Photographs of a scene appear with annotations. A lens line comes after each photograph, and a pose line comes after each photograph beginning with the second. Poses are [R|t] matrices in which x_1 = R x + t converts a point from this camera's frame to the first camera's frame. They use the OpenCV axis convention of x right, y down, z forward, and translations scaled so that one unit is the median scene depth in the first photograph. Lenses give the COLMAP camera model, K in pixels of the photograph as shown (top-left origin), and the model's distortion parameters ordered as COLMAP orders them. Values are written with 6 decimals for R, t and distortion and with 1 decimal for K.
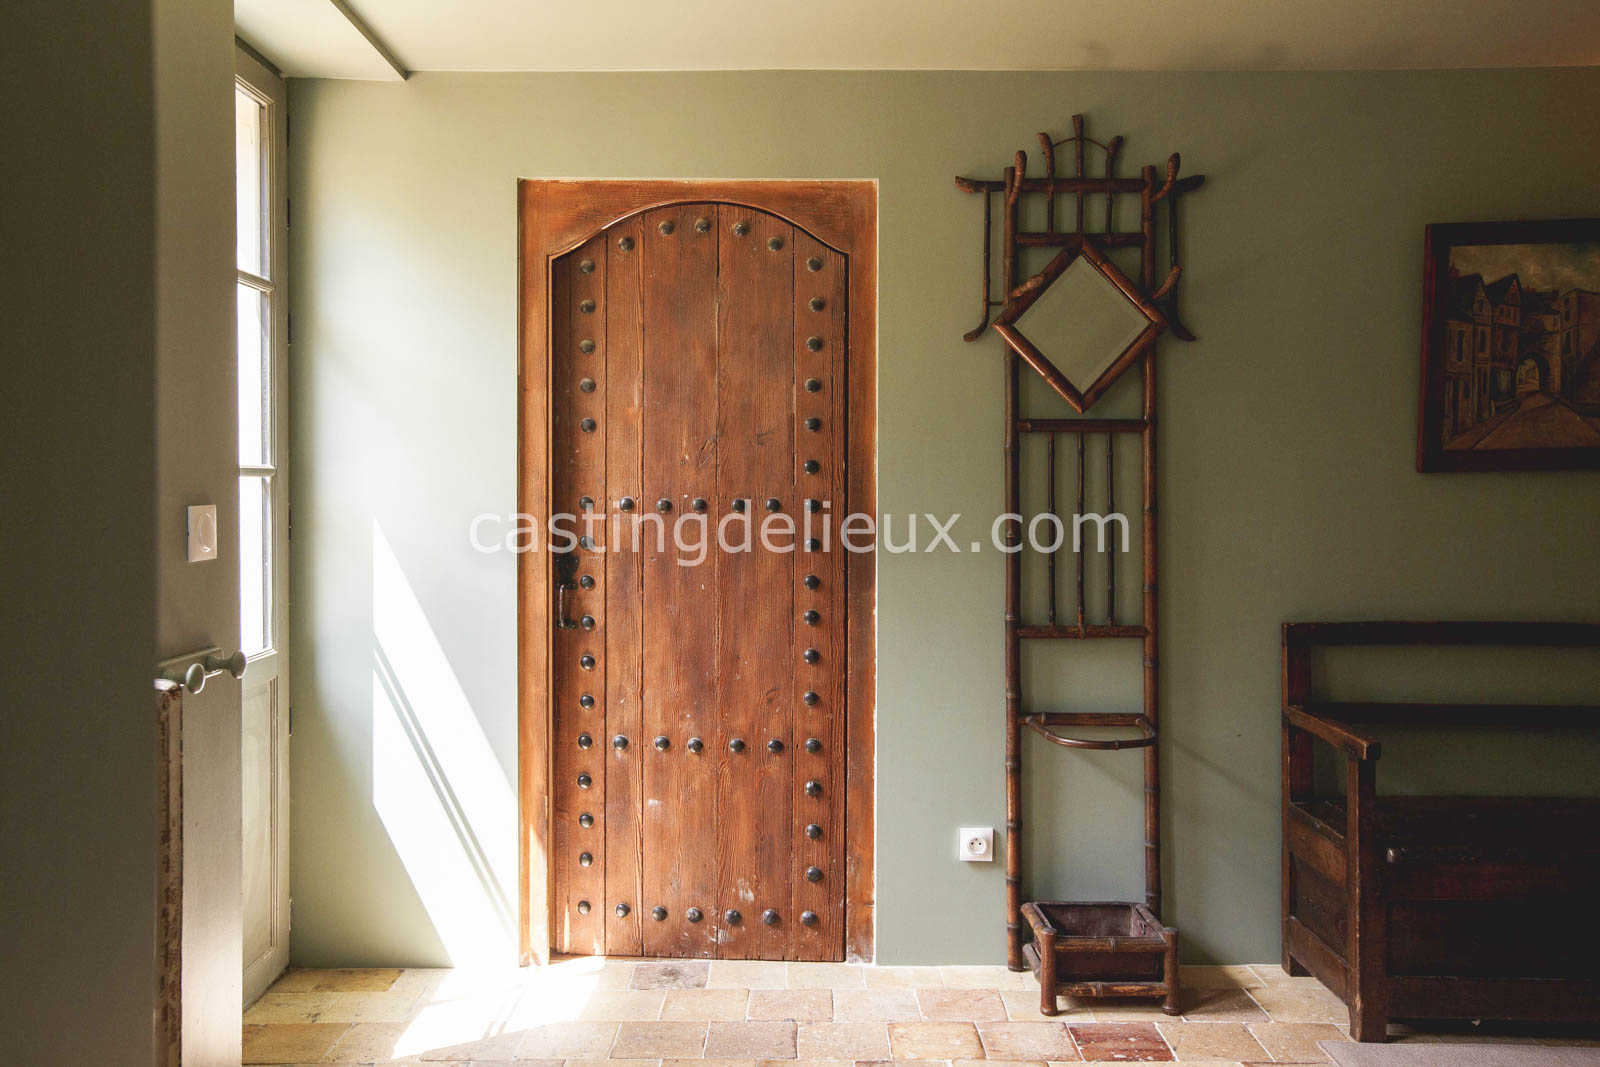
lens RADIAL K [[1337.8, 0, 799.6], [0, 1337.8, 532.6], [0, 0, 1]] dist [0.035916, 0.038660]
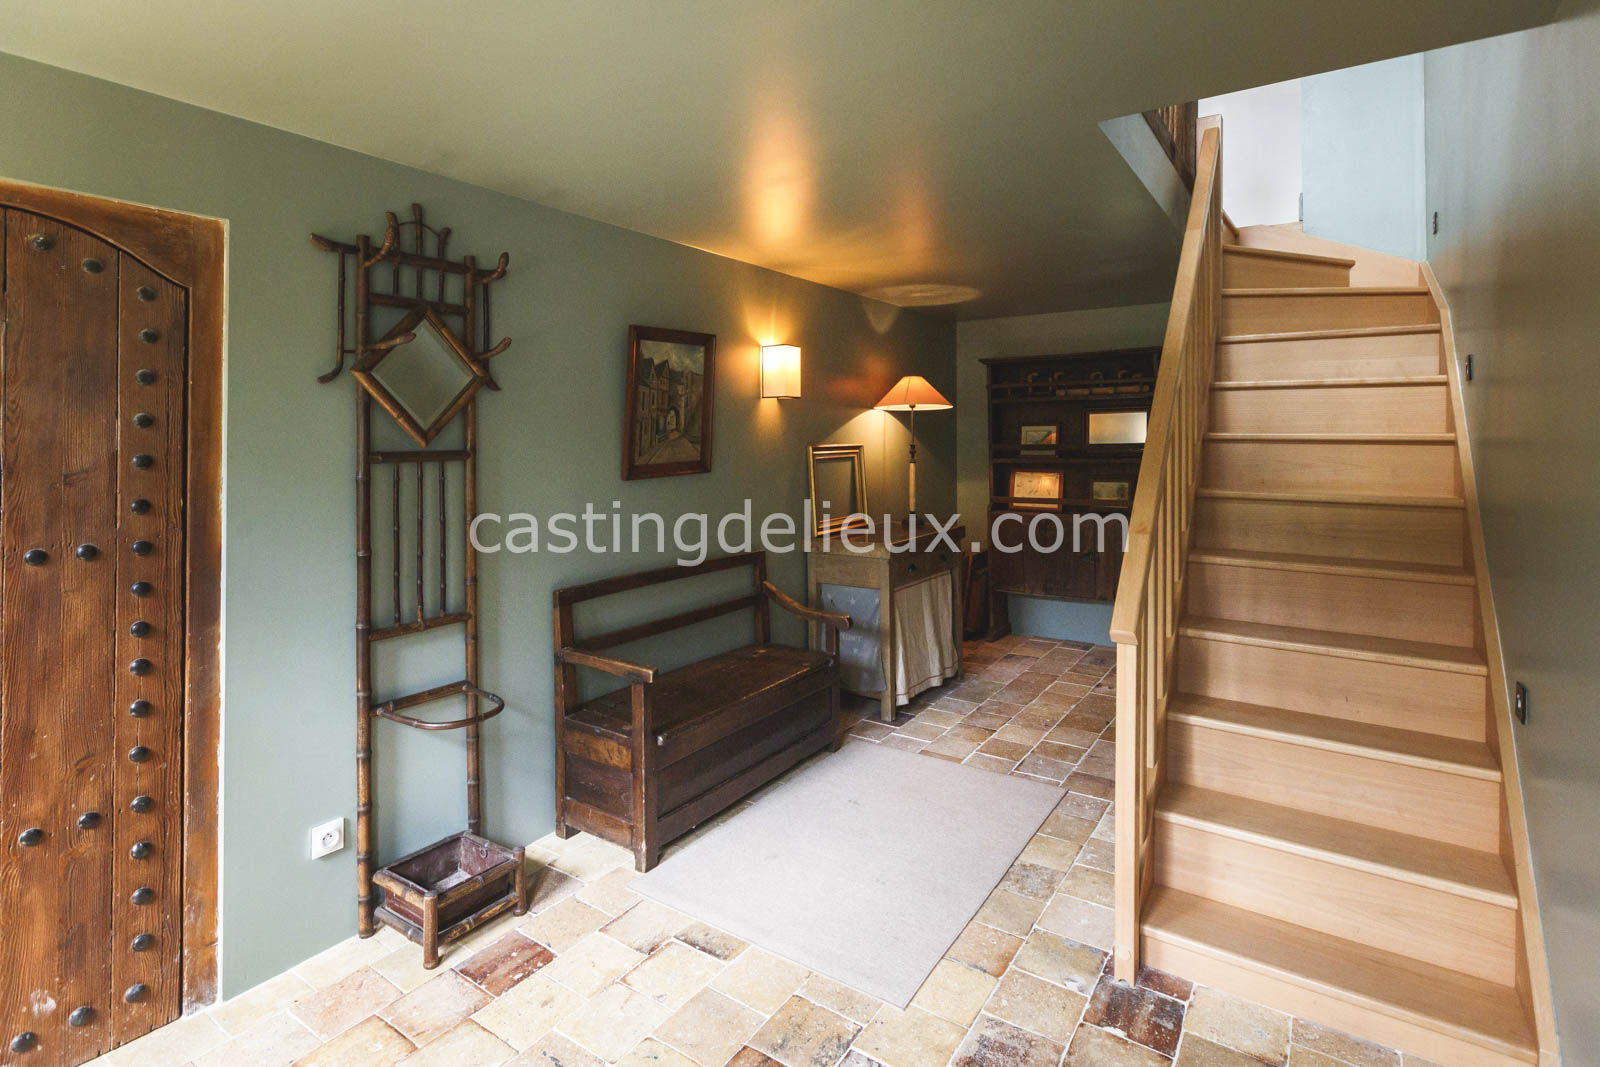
lens RADIAL K [[805.7, 0, 802.8], [0, 805.7, 432.4], [0, 0, 1]] dist [0.012533, -0.004312]
pose [[0.581757, -0.001235, 0.813362, -0.184046], [0.032186, 0.999251, -0.021504, -0.073994], [-0.812726, 0.038690, 0.581360, 0.288173]]
